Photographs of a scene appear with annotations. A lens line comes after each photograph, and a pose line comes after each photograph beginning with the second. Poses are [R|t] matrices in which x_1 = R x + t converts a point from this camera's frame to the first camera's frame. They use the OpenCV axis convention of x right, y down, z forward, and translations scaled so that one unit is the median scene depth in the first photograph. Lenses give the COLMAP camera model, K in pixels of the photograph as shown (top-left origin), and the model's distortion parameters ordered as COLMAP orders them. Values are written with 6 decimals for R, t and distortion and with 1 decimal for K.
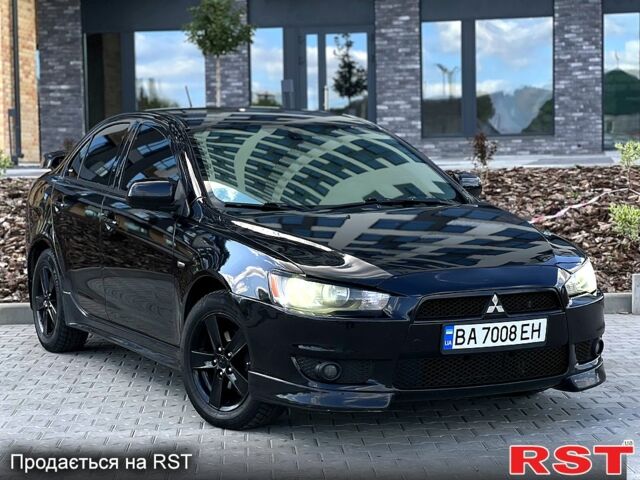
lens RADIAL K [[1382.5, 0, 318.1], [0, 1382.5, 237.2], [0, 0, 1]] dist [0.151268, 0.000000]
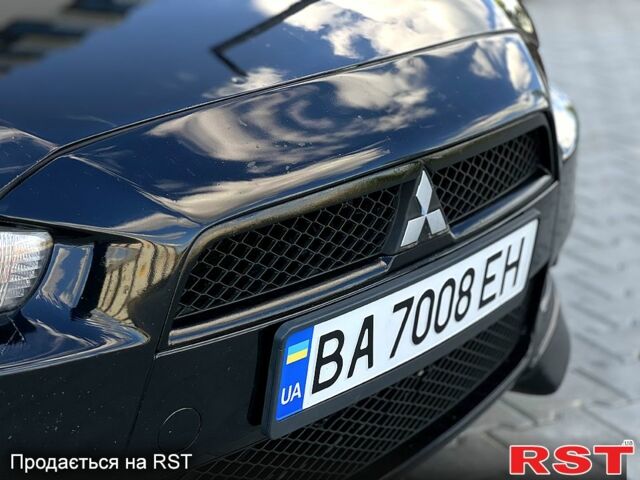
lens RADIAL K [[1382.5, 0, 321.1], [0, 1382.5, 241.4], [0, 0, 1]] dist [0.151268, 0.000000]
pose [[0.907793, -0.117073, 0.402747, 0.000957], [0.012598, 0.967431, 0.252822, -0.013628], [-0.419229, -0.224436, 0.879702, 0.775116]]
